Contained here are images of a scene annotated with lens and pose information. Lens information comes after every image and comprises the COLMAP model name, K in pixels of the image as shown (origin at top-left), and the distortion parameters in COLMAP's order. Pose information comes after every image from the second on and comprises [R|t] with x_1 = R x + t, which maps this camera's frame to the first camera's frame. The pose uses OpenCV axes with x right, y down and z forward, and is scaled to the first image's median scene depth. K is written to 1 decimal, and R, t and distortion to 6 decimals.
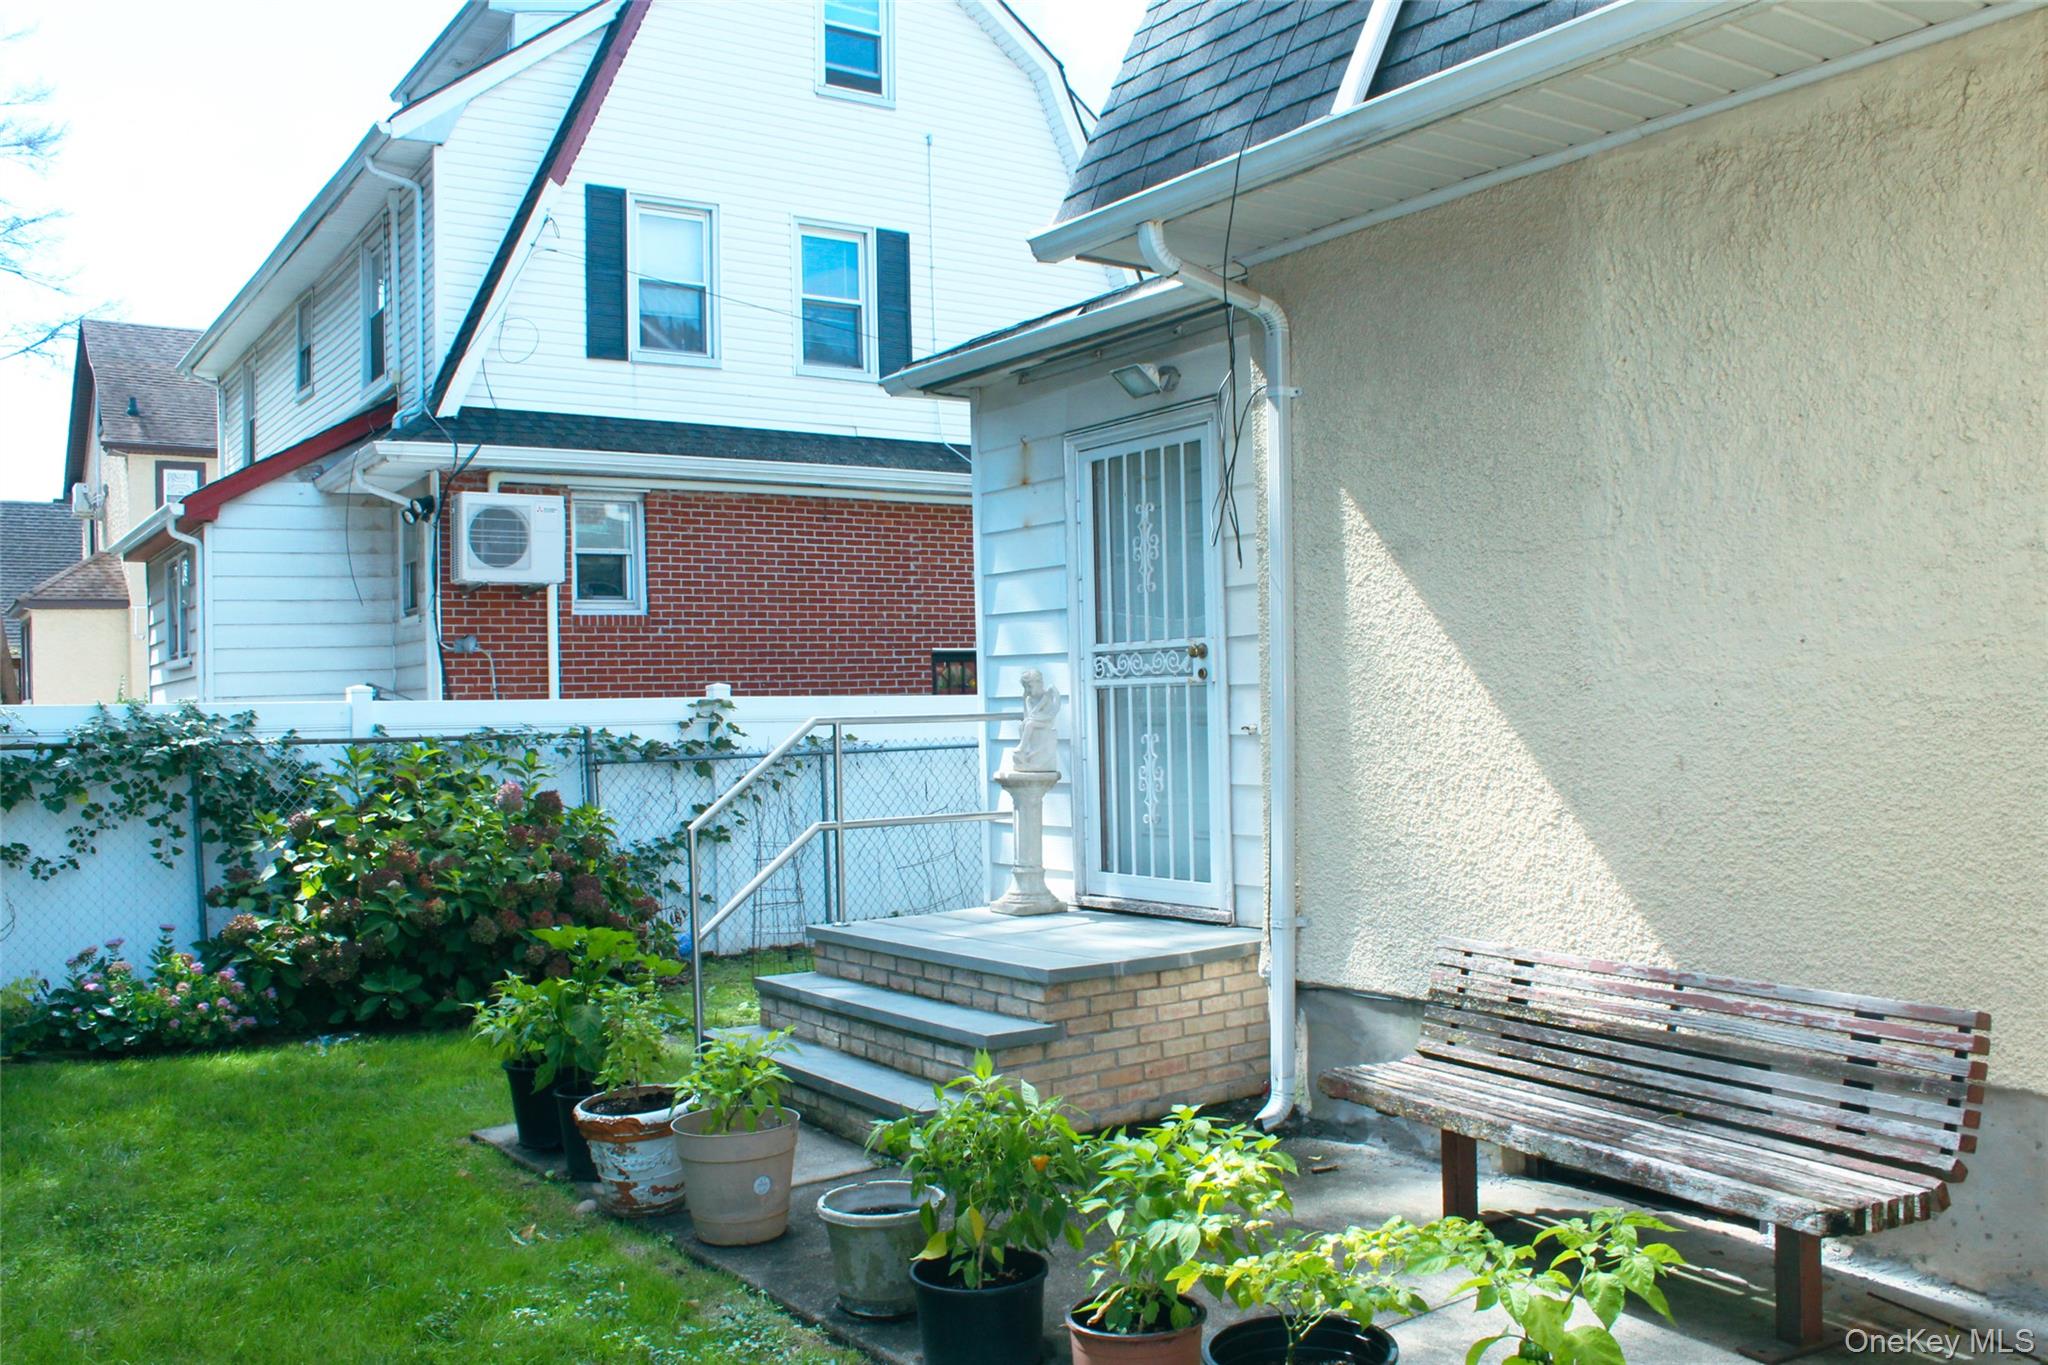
lens RADIAL K [[1742.1, 0, 1024.0], [0, 1742.1, 682.5], [0, 0, 1]] dist [-0.172107, 0.171228]
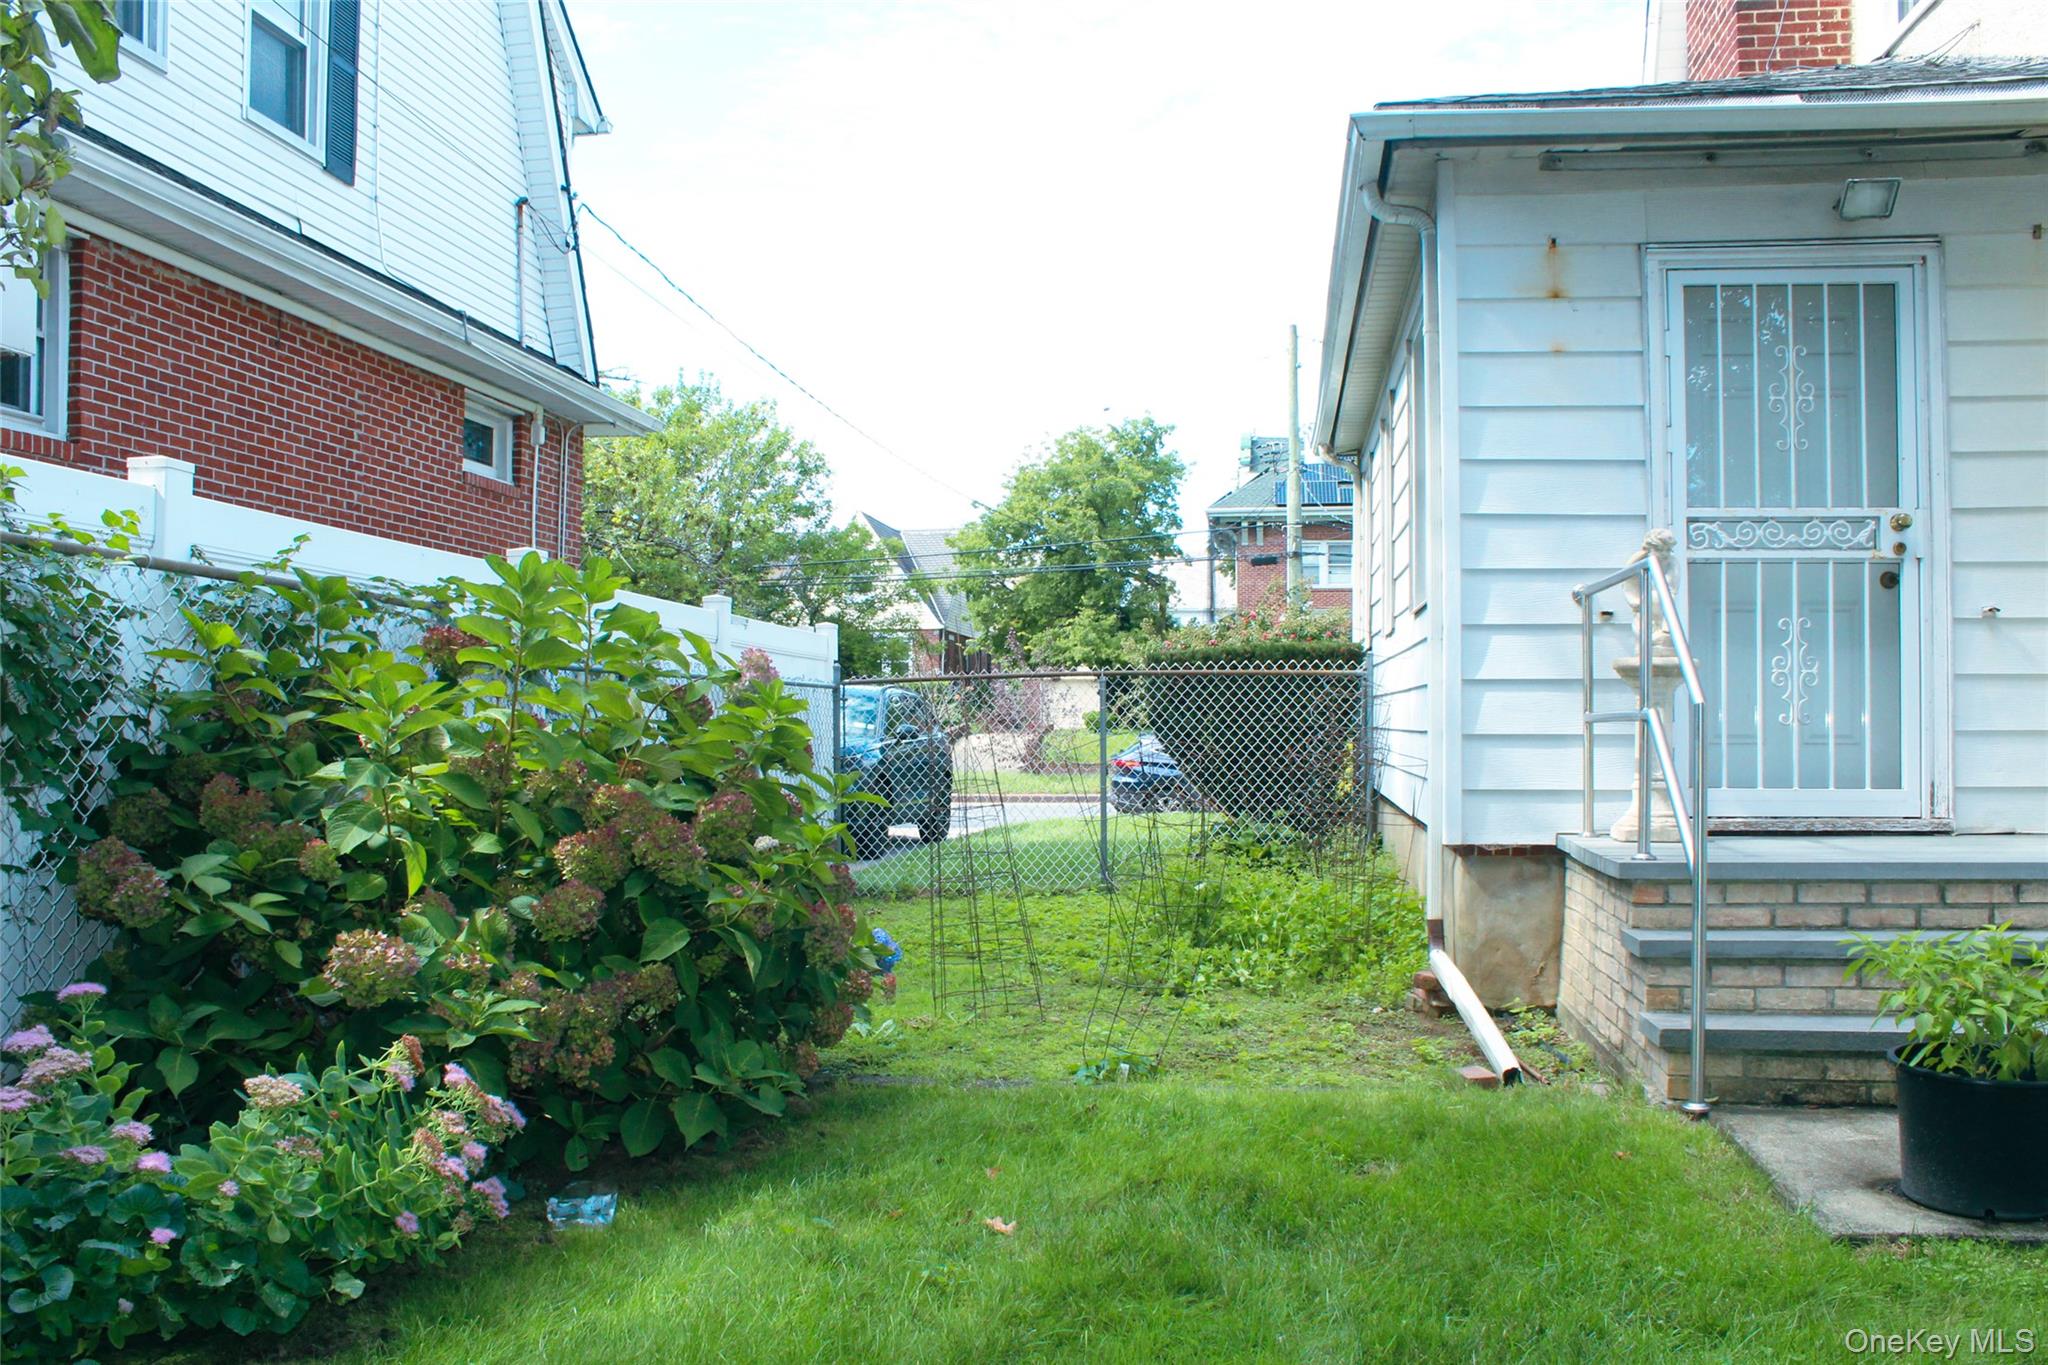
lens RADIAL K [[1742.1, 0, 1024.0], [0, 1742.1, 682.5], [0, 0, 1]] dist [-0.172107, 0.171228]
pose [[0.672770, 0.047541, 0.738323, -0.740942], [-0.027697, 0.998852, -0.039078, 0.097775], [-0.739333, 0.005842, 0.673314, 0.686477]]
